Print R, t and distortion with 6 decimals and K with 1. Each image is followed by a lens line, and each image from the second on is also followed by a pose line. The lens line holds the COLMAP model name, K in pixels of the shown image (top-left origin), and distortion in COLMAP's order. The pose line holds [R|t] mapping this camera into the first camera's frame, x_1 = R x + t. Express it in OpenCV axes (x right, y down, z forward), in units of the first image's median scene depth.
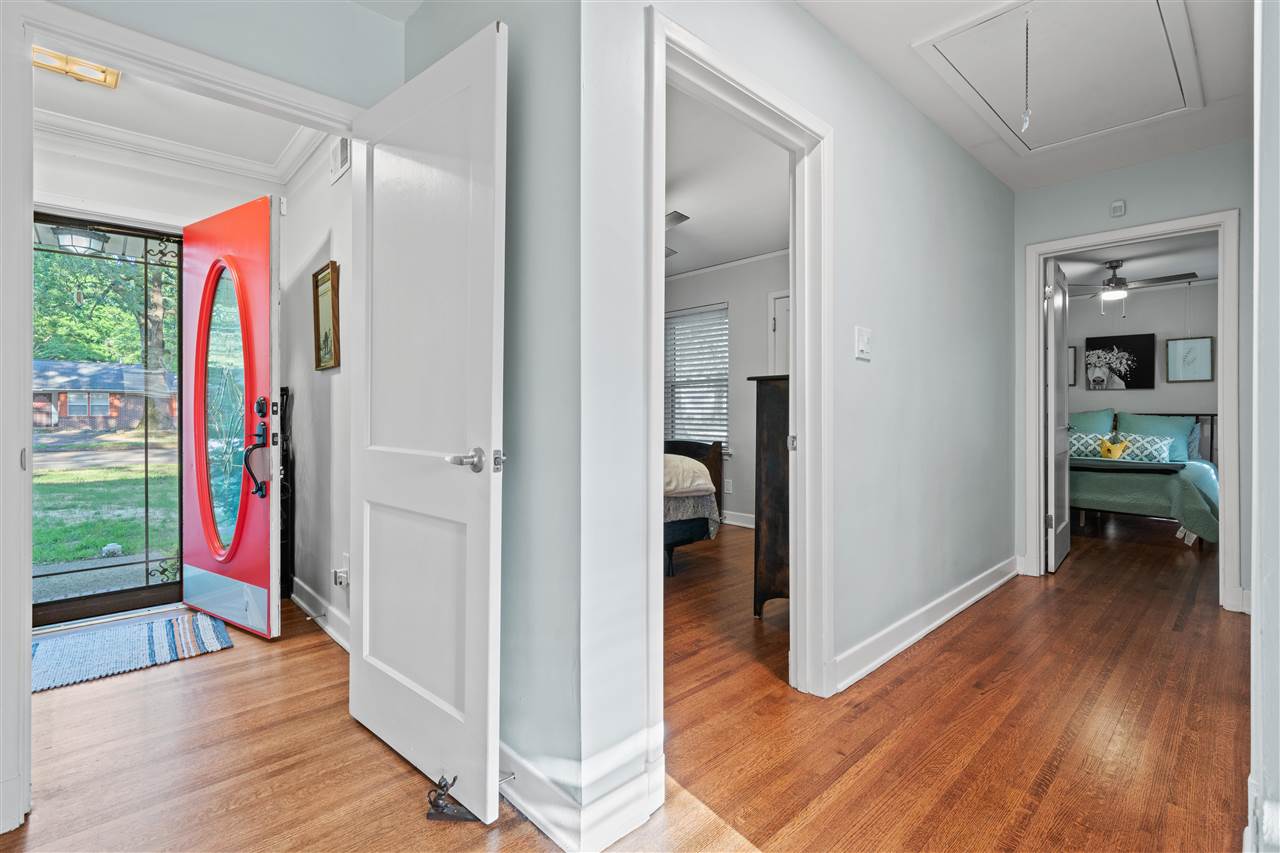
lens RADIAL K [[581.5, 0, 643.2], [0, 581.5, 416.4], [0, 0, 1]] dist [-0.000383, 0.000714]
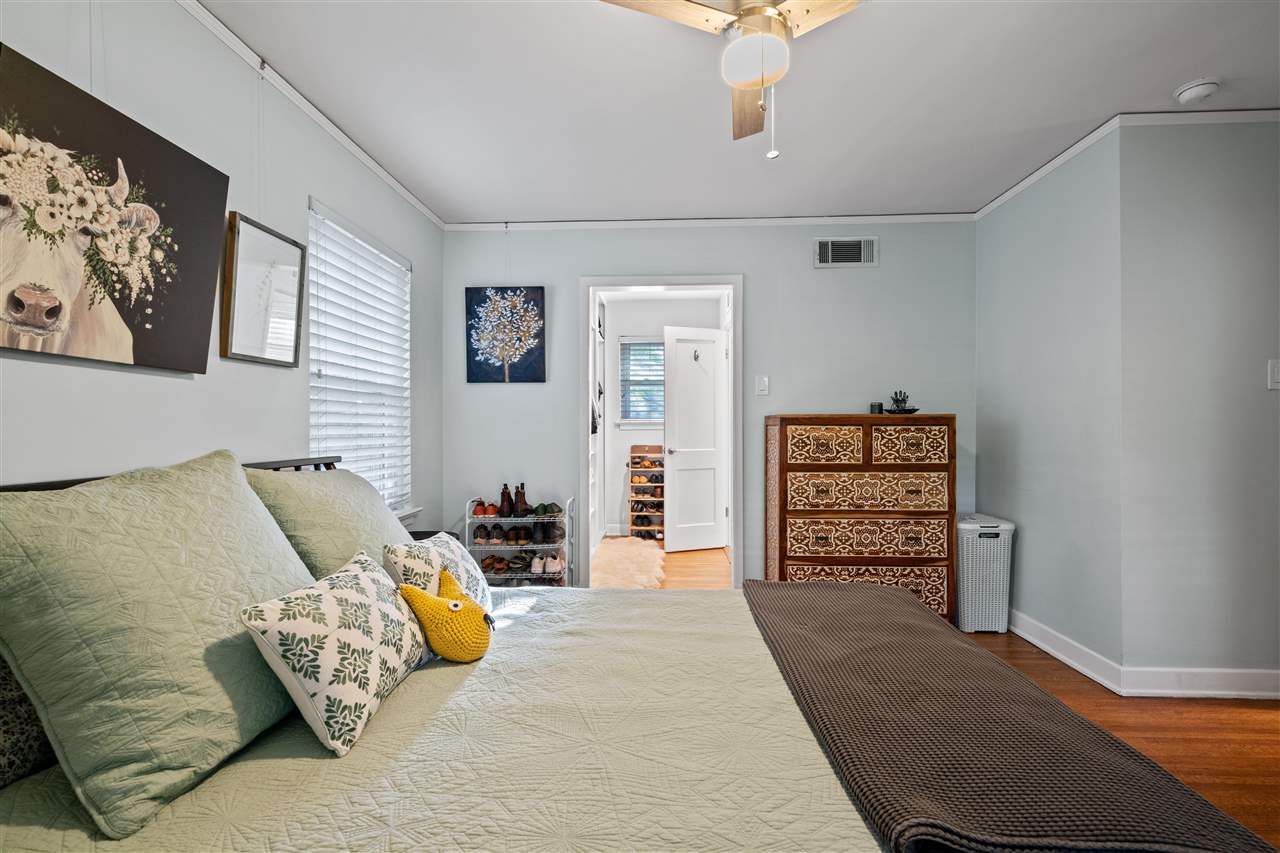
lens RADIAL K [[581.5, 0, 642.1], [0, 581.5, 423.0], [0, 0, 1]] dist [-0.000383, 0.000714]
pose [[-0.697804, 0.003554, 0.716280, 0.528840], [0.004760, 0.999989, -0.000324, -0.023598], [-0.716273, 0.003184, -0.697813, 1.023913]]
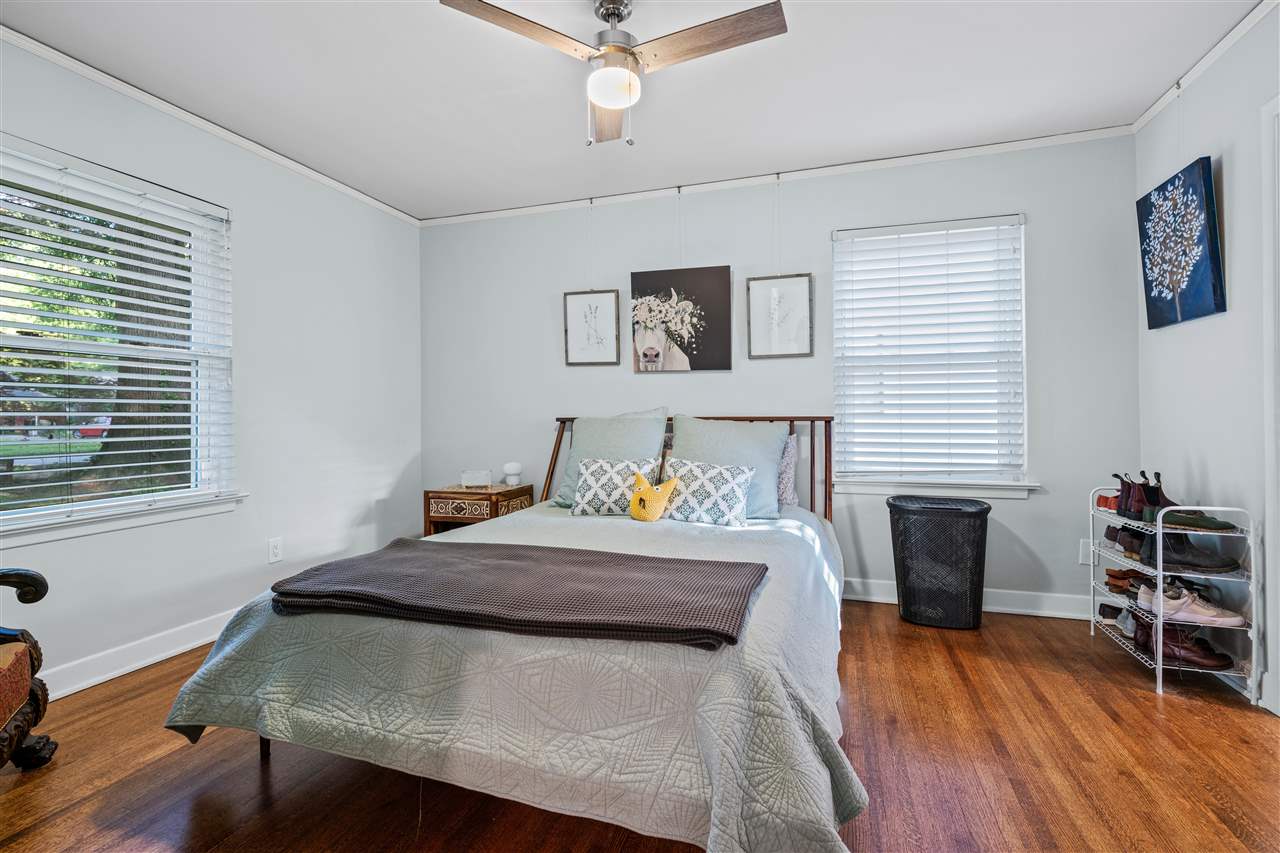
lens RADIAL K [[581.5, 0, 638.1], [0, 581.5, 418.7], [0, 0, 1]] dist [-0.000383, 0.000714]
pose [[0.877143, -0.010106, 0.480124, 0.535446], [0.009797, 0.999947, 0.003151, -0.005391], [-0.480130, 0.001940, 0.877195, 0.560331]]
